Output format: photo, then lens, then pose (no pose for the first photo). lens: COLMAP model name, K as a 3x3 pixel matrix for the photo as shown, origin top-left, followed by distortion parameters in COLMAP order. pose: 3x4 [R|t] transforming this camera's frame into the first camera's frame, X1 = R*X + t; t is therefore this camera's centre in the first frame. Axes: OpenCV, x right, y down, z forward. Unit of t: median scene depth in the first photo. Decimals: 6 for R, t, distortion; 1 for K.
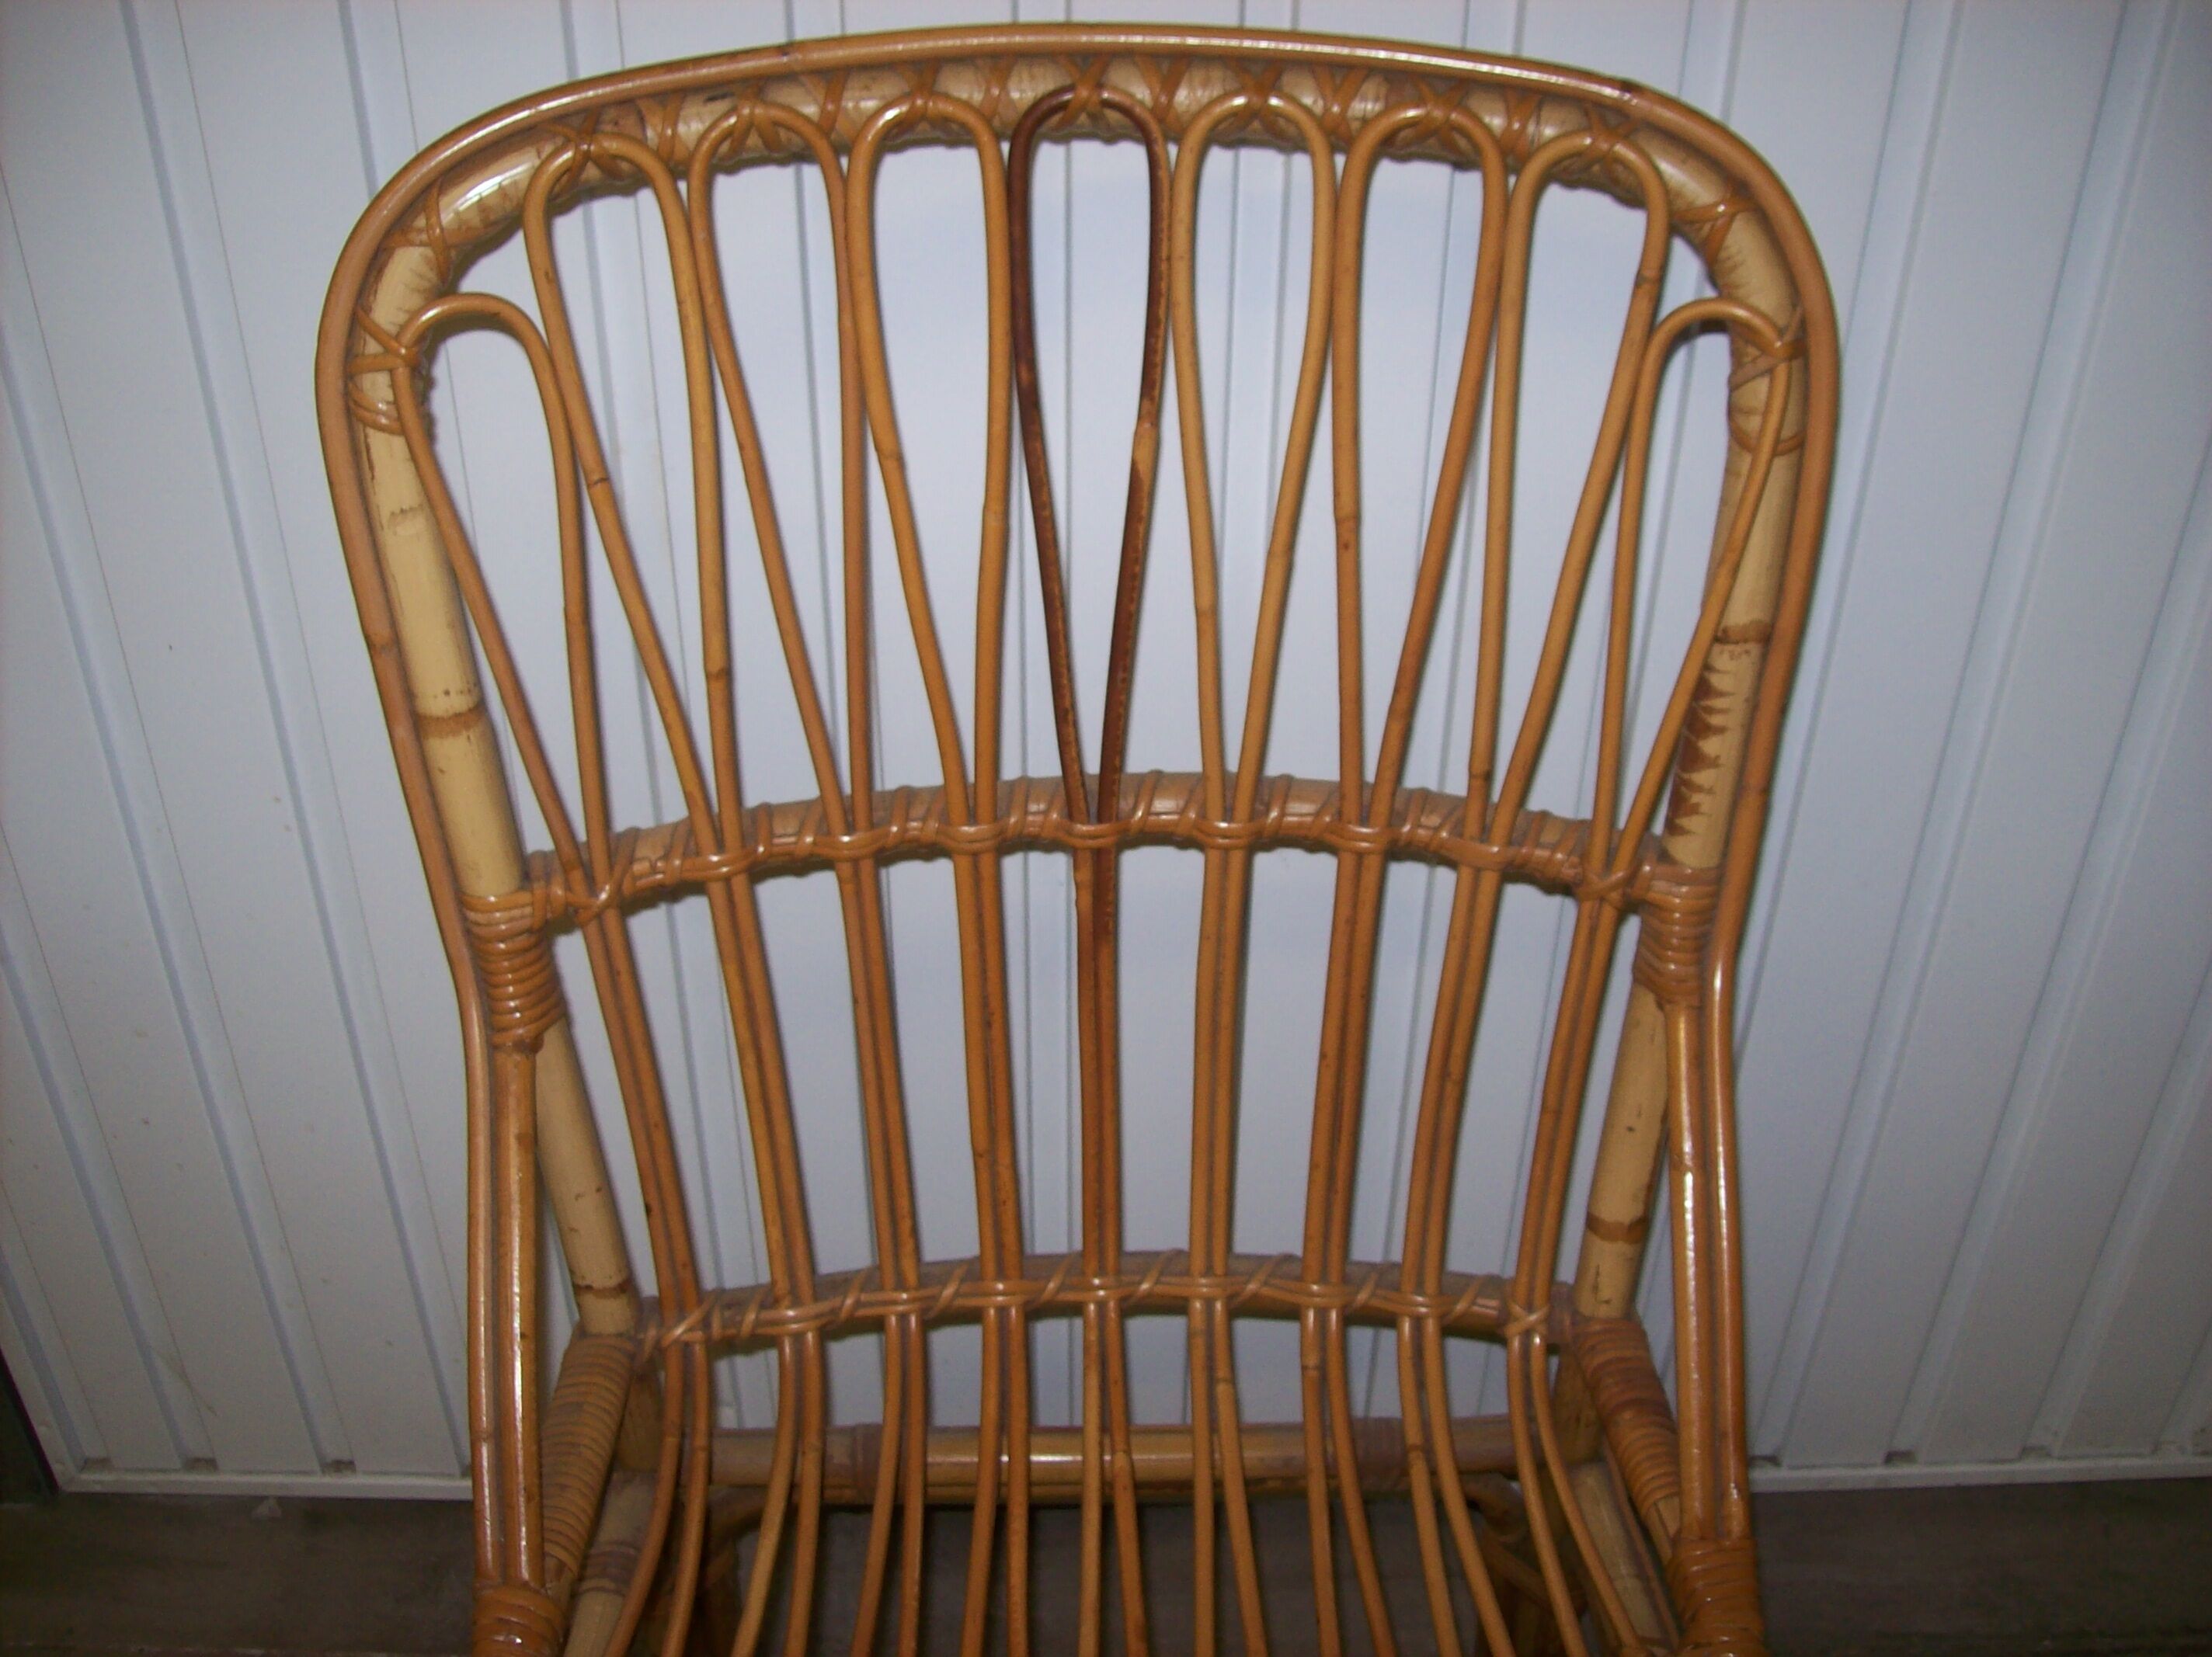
lens RADIAL K [[2318.2, 0, 1123.9], [0, 2318.2, 819.1], [0, 0, 1]] dist [-0.183058, 0.133269]
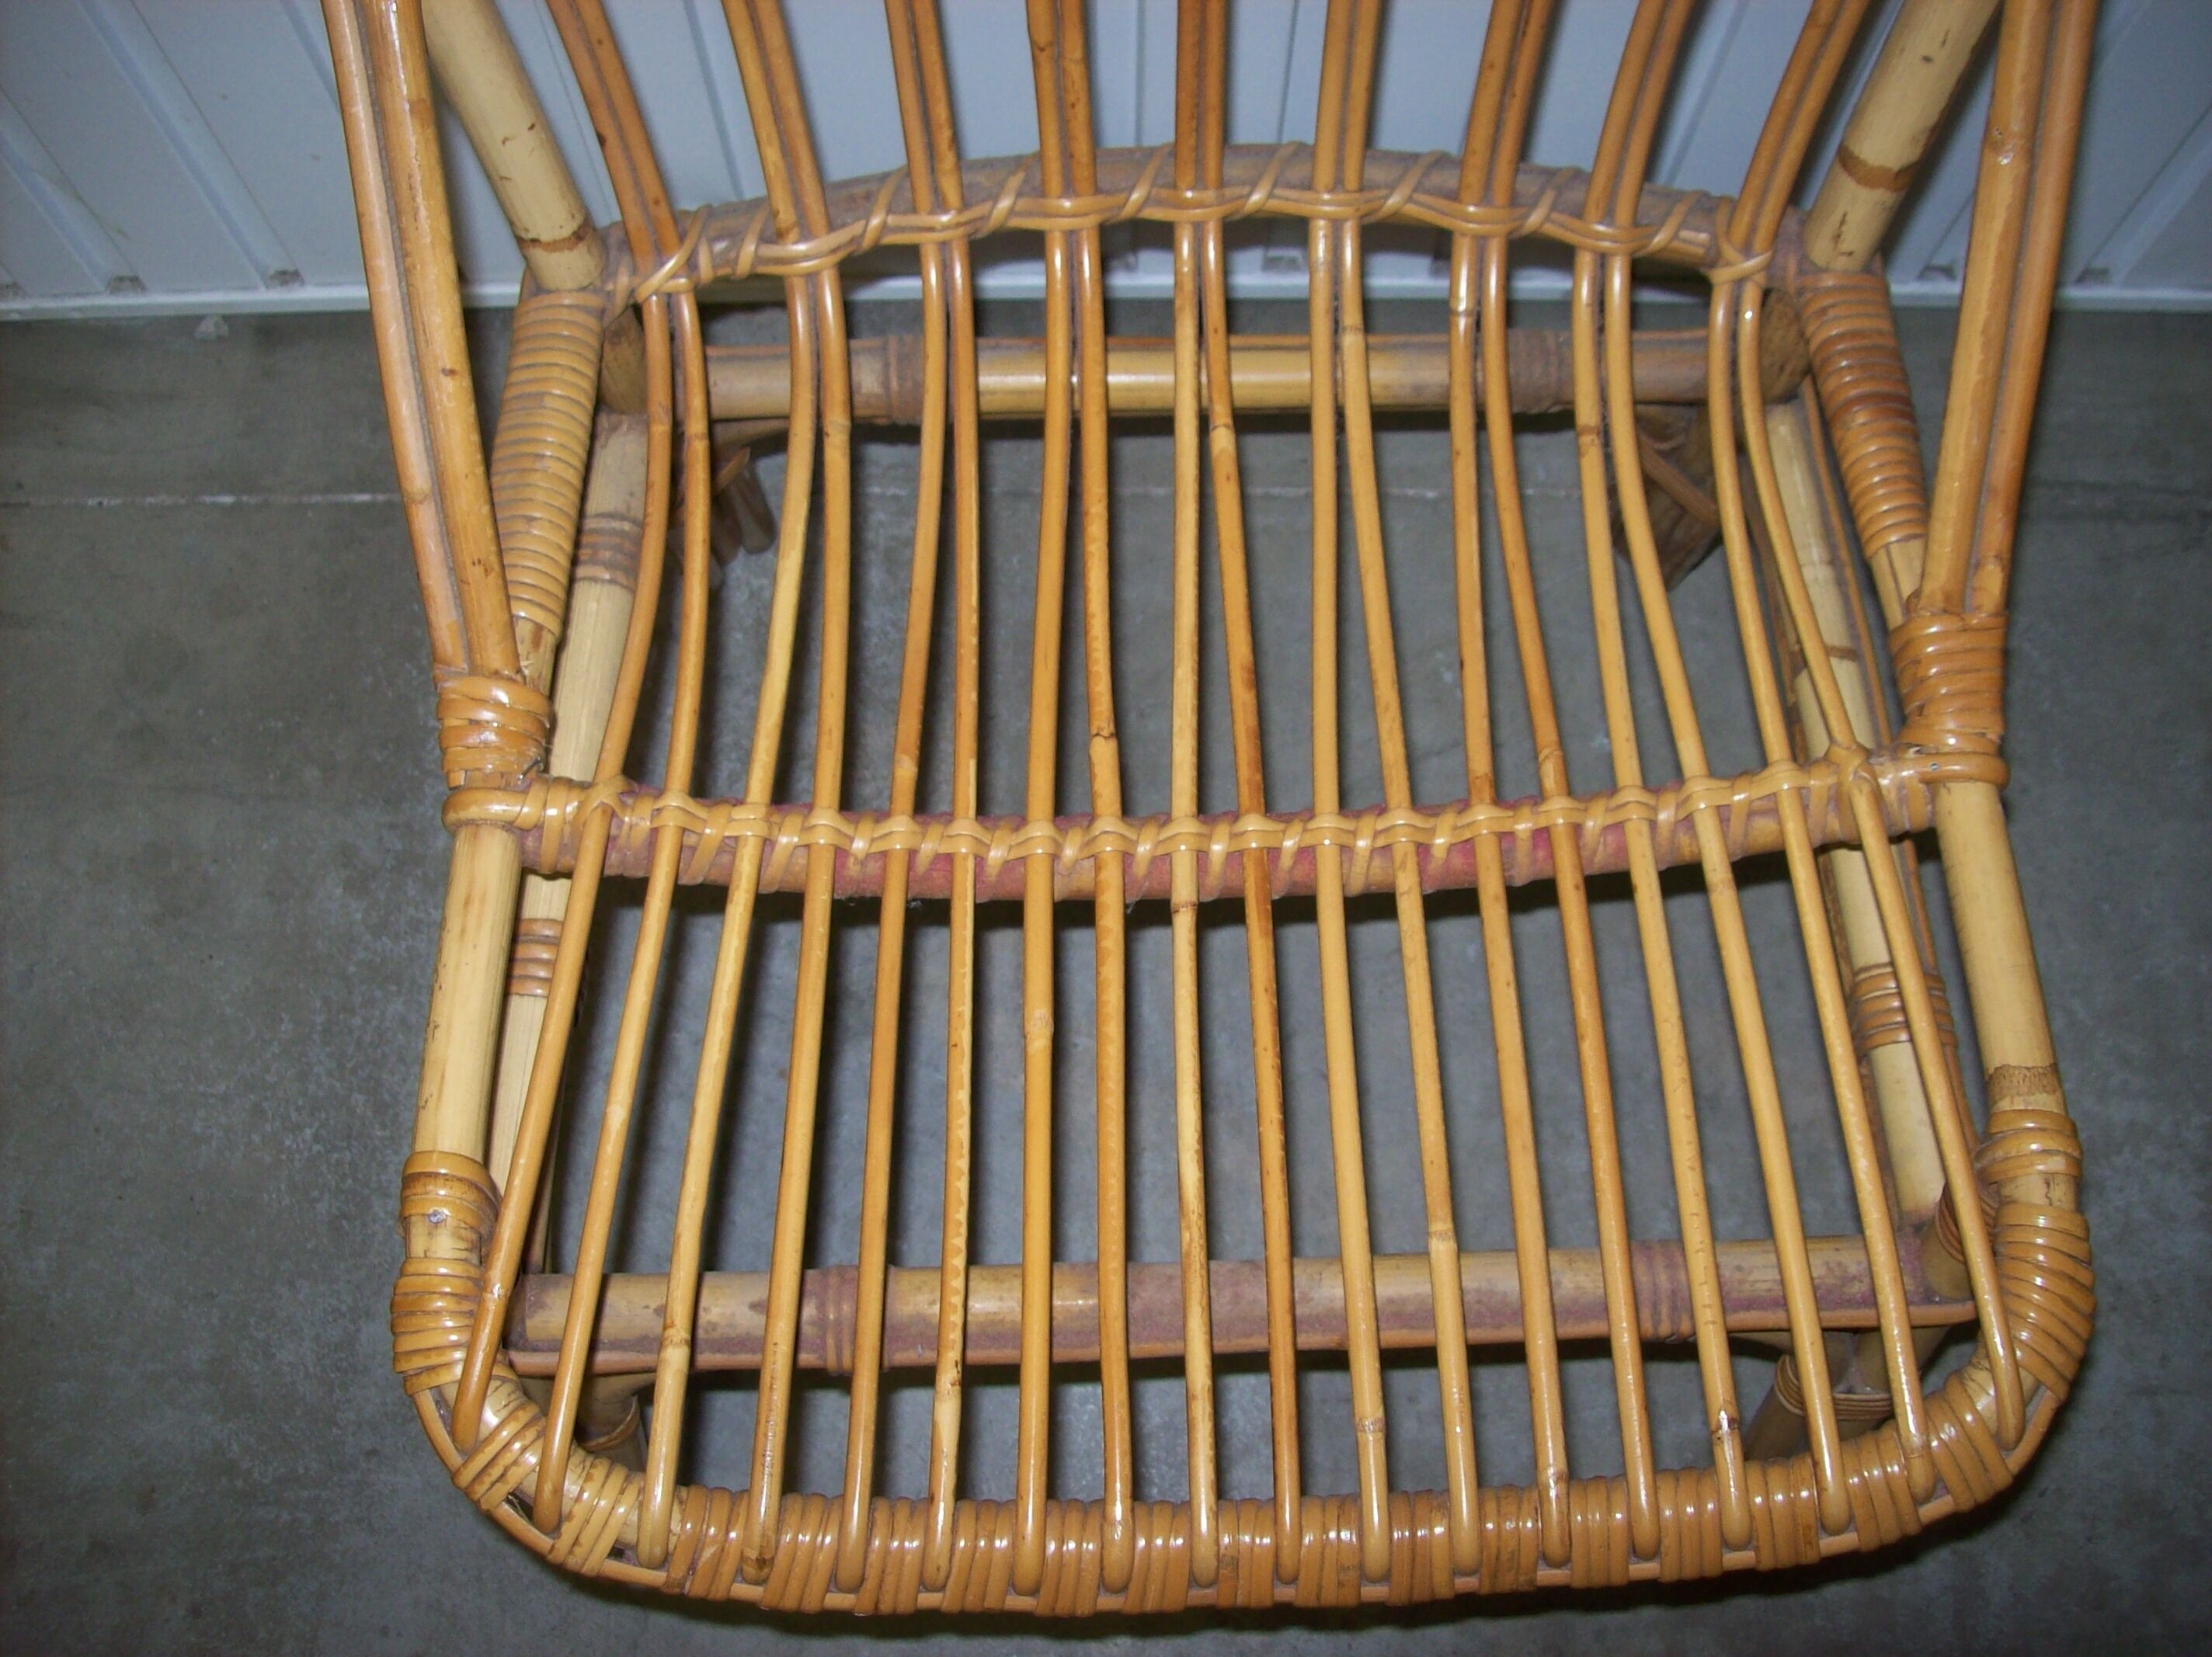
lens RADIAL K [[2318.2, 0, 1123.9], [0, 2318.2, 819.1], [0, 0, 1]] dist [-0.183058, 0.133269]
pose [[0.999957, 0.008272, -0.004261, -0.032989], [-0.003994, 0.795197, 0.606338, -0.108673], [0.008404, -0.606294, 0.795196, 0.289509]]
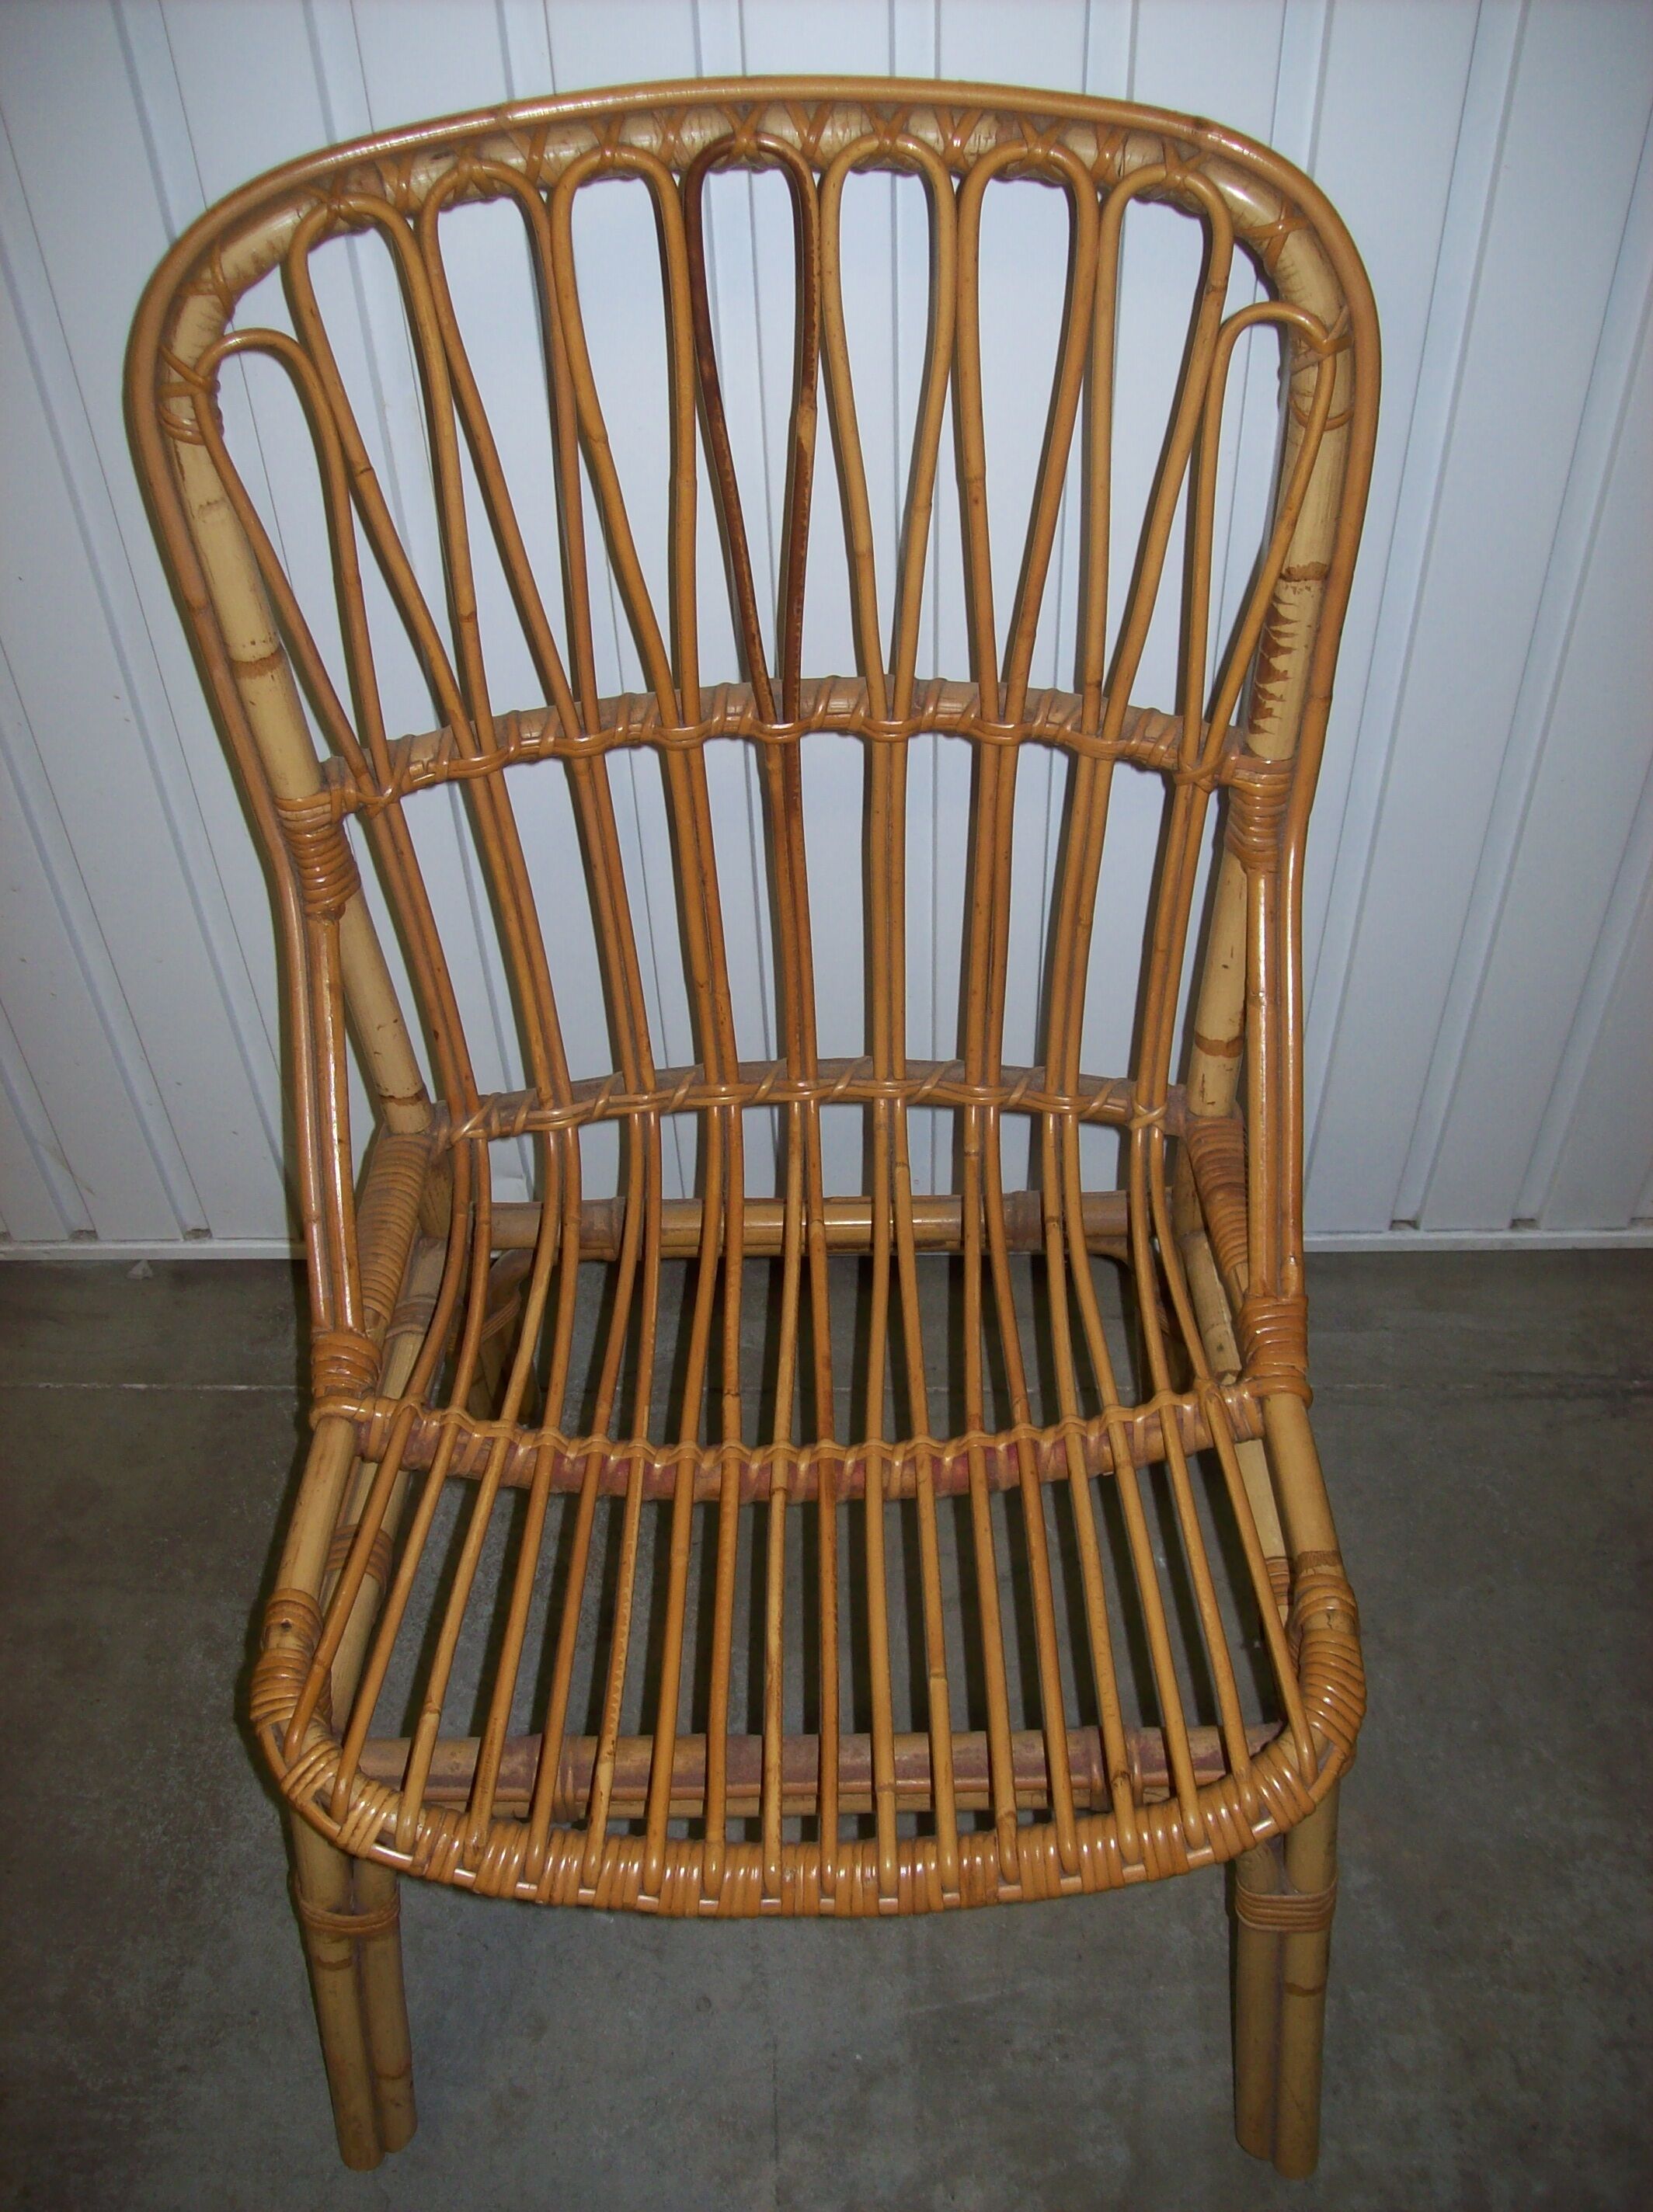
lens RADIAL K [[2318.7, 0, 826.5], [0, 2318.7, 1106.0], [0, 0, 1]] dist [-0.183058, 0.133269]
pose [[0.998663, -0.004399, -0.051497, 0.073667], [0.016174, 0.972925, 0.230555, -0.082844], [0.049089, -0.231080, 0.971696, -0.234935]]
